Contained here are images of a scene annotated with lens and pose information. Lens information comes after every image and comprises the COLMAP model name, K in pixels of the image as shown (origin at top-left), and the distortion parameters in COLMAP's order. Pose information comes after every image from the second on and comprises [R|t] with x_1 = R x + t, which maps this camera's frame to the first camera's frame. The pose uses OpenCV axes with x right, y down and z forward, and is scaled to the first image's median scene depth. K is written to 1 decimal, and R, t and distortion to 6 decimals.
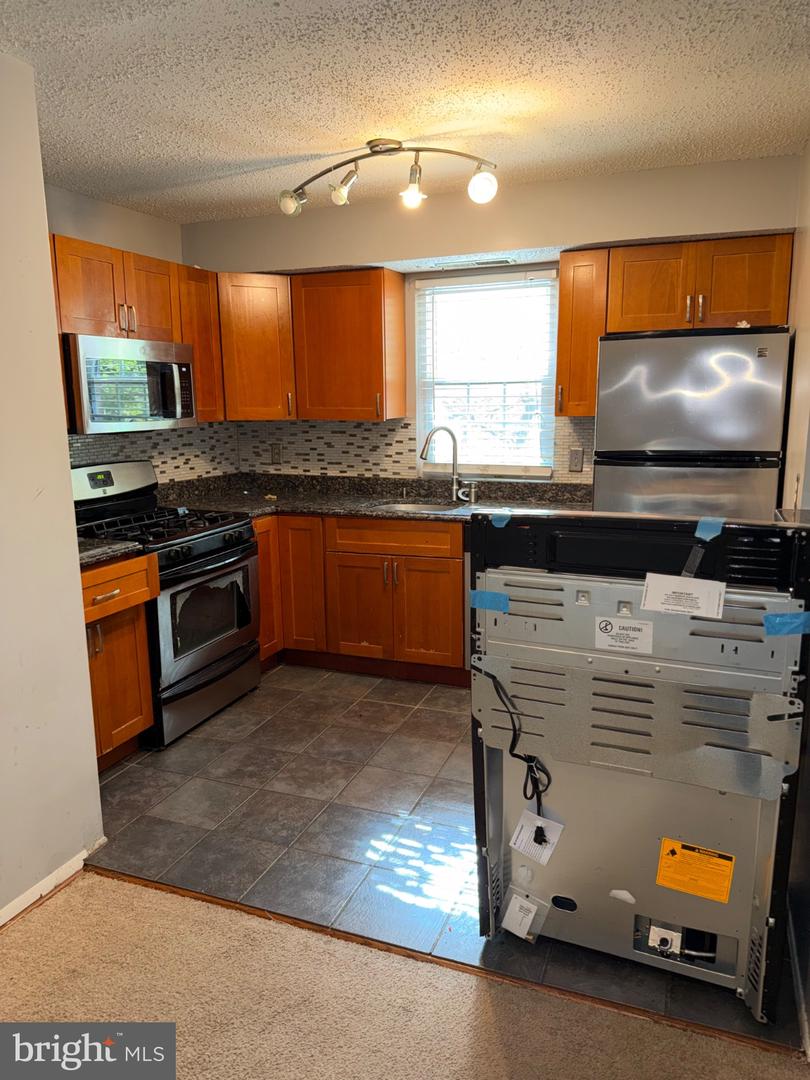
lens RADIAL K [[757.5, 0, 406.5], [0, 757.5, 544.6], [0, 0, 1]] dist [0.093306, -0.133843]
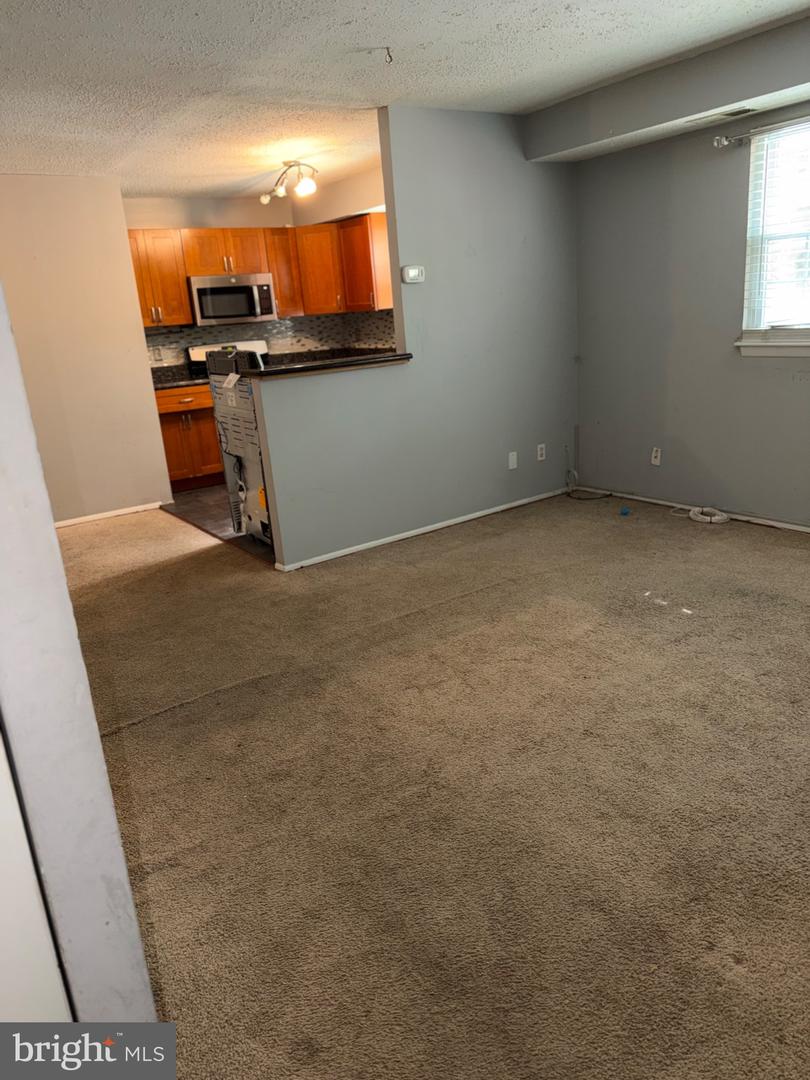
lens RADIAL K [[750.5, 0, 401.0], [0, 750.5, 539.3], [0, 0, 1]] dist [0.149181, -0.287657]
pose [[0.829415, 0.114173, -0.546840, 1.249554], [-0.040888, 0.988673, 0.144406, 0.109261], [0.557134, -0.097413, 0.824689, -0.467015]]
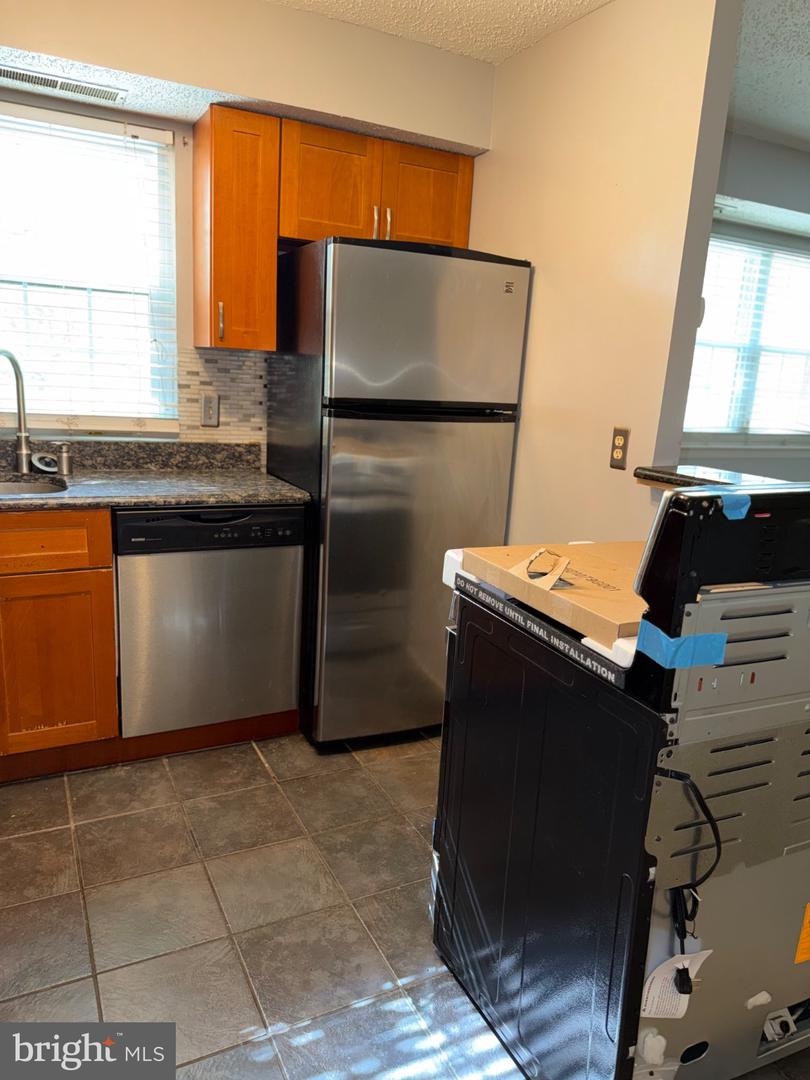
lens RADIAL K [[757.5, 0, 406.5], [0, 757.5, 544.6], [0, 0, 1]] dist [0.093306, -0.133843]
pose [[0.661516, -0.116103, 0.740889, -0.275000], [0.075193, 0.993233, 0.088510, -0.043706], [-0.746152, -0.002841, 0.665770, 0.479034]]
